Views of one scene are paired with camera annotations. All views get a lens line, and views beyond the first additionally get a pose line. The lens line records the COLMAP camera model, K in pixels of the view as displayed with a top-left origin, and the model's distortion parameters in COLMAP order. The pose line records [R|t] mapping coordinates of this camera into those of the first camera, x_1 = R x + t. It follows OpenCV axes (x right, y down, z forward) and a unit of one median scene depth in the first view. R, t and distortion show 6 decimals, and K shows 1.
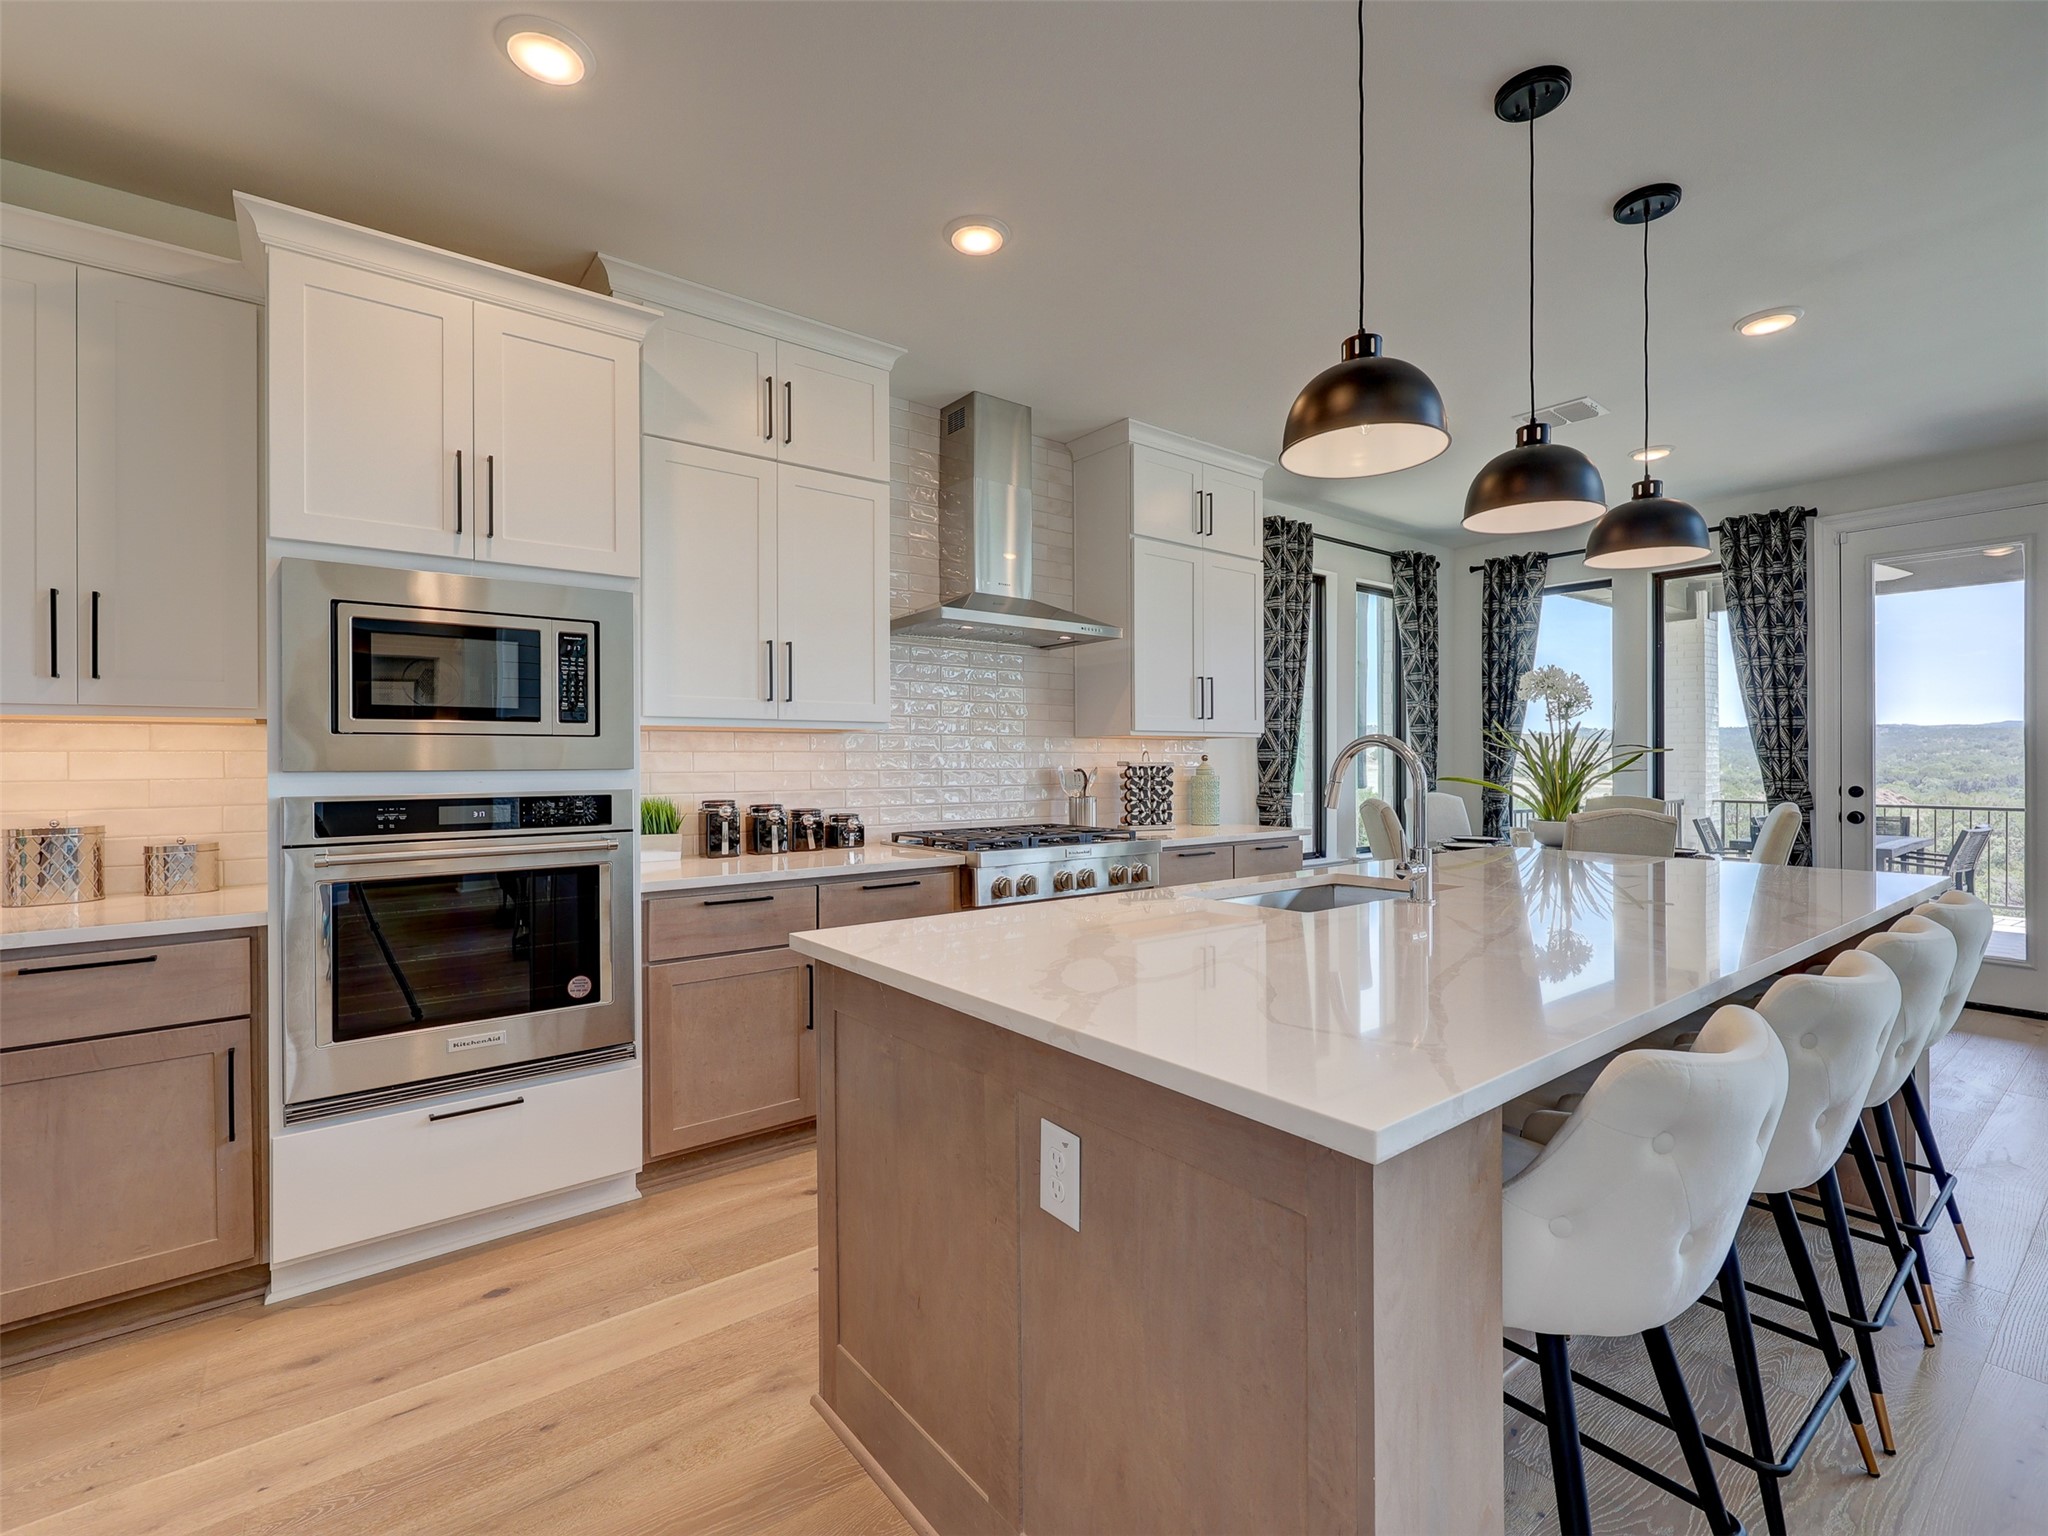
lens RADIAL K [[922.8, 0, 1024.3], [0, 922.8, 764.1], [0, 0, 1]] dist [0.003017, -0.001380]
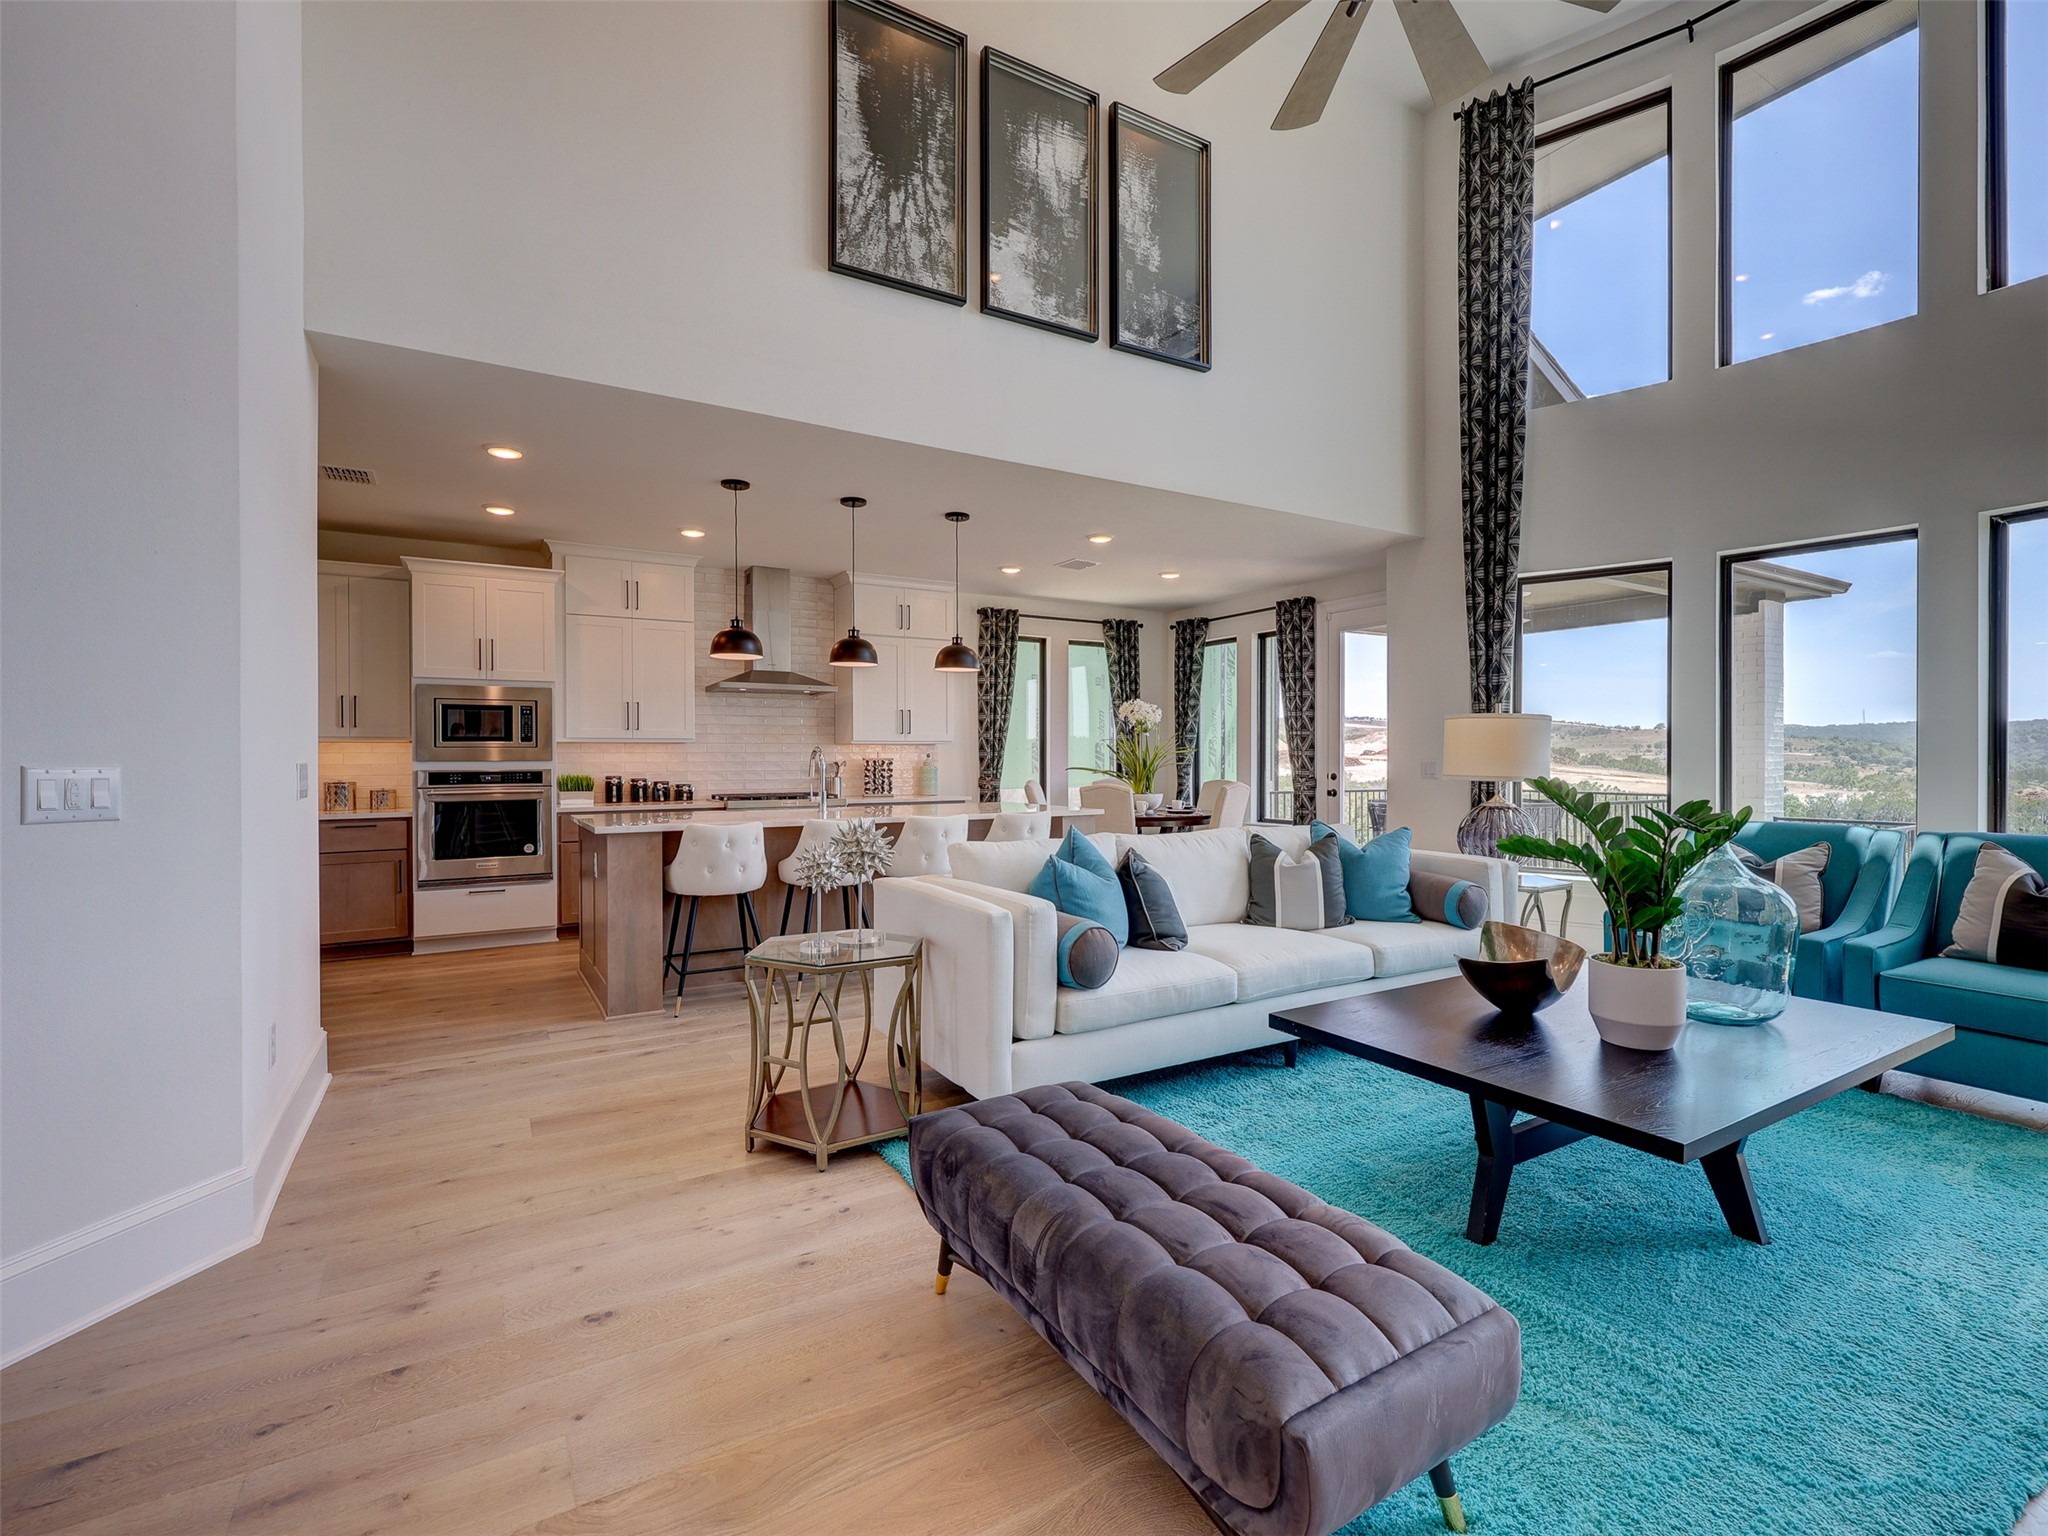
lens RADIAL K [[922.8, 0, 1024.5], [0, 922.8, 764.2], [0, 0, 1]] dist [0.003017, -0.001380]
pose [[0.993013, 0.000793, -0.118007, 0.964109], [-0.000379, 0.999994, 0.003533, 0.005179], [0.118009, -0.003463, 0.993007, -1.111244]]
